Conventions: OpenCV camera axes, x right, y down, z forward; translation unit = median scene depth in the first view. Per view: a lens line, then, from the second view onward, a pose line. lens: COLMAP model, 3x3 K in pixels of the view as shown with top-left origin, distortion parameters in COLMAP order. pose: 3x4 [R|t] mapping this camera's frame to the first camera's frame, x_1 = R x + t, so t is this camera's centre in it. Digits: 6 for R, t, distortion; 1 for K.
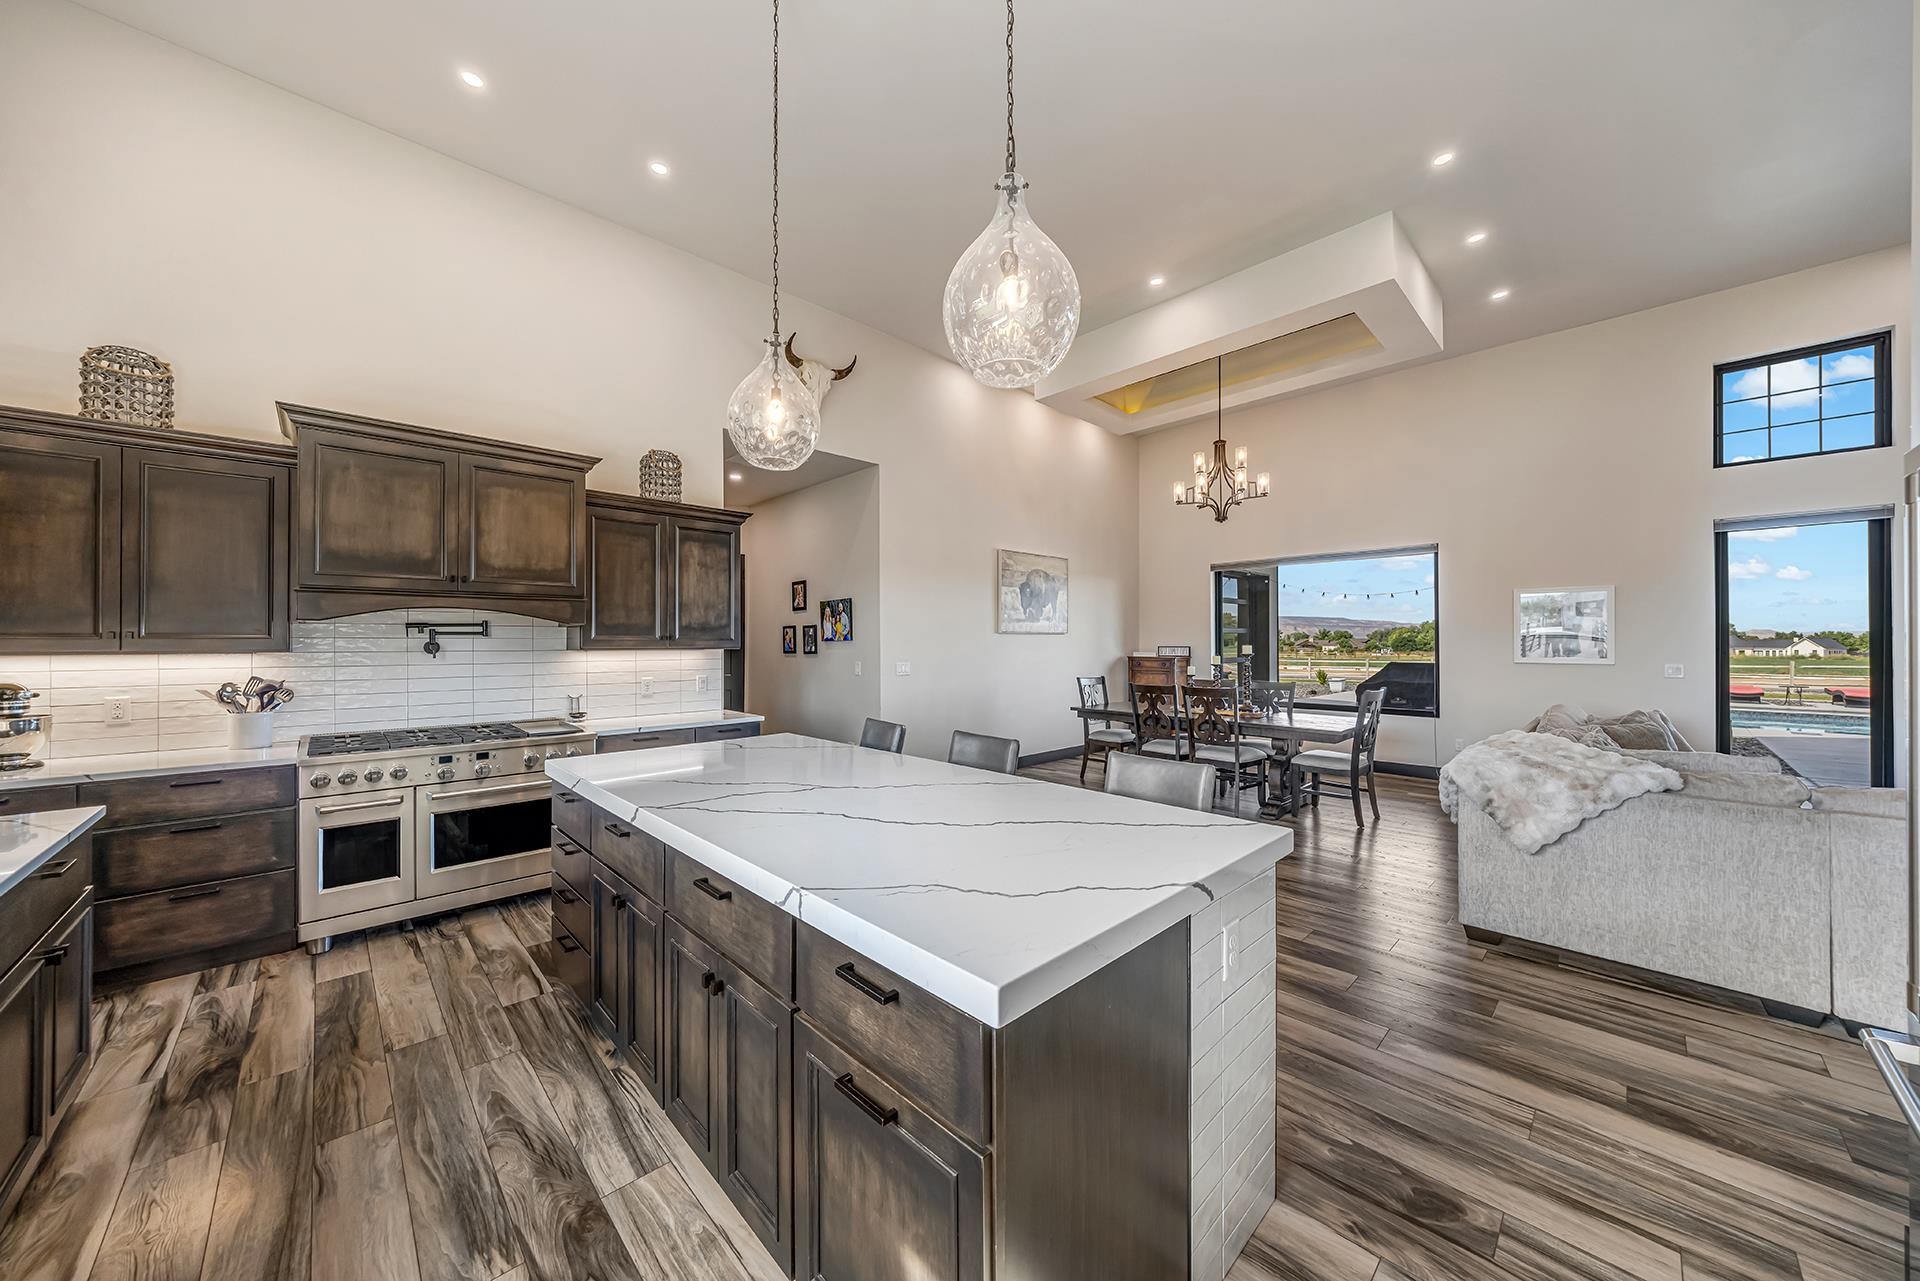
lens RADIAL K [[664.4, 0, 960.0], [0, 664.4, 640.5], [0, 0, 1]] dist [-0.012116, 0.000265]
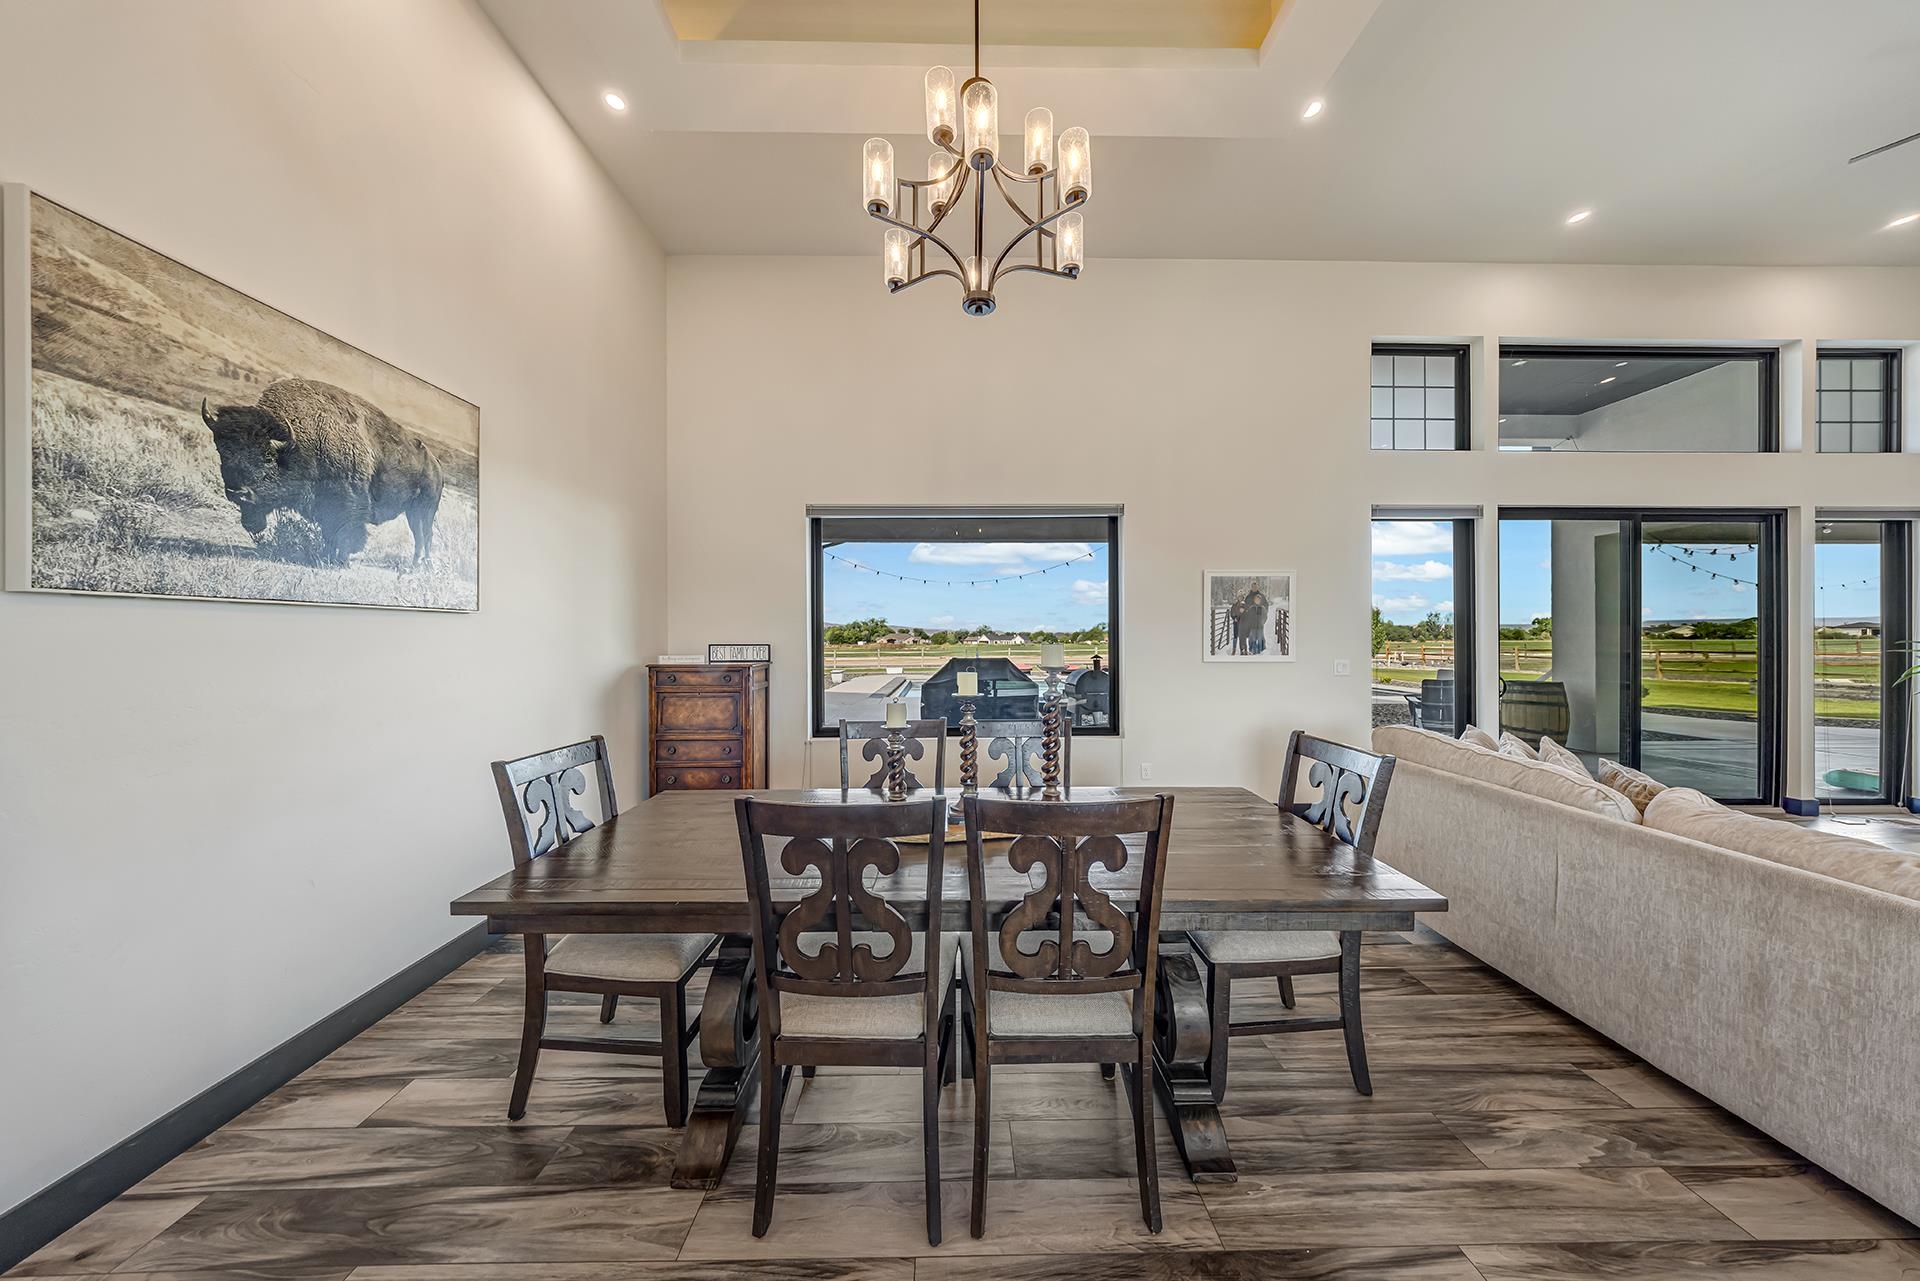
lens RADIAL K [[550.8, 0, 960.0], [0, 550.8, 640.5], [0, 0, 1]] dist [-0.000080, -0.000014]
pose [[0.682822, -0.005121, 0.730567, 0.201842], [-0.000899, 0.999969, 0.007849, 0.003823], [-0.730584, -0.006017, 0.682796, 0.998545]]
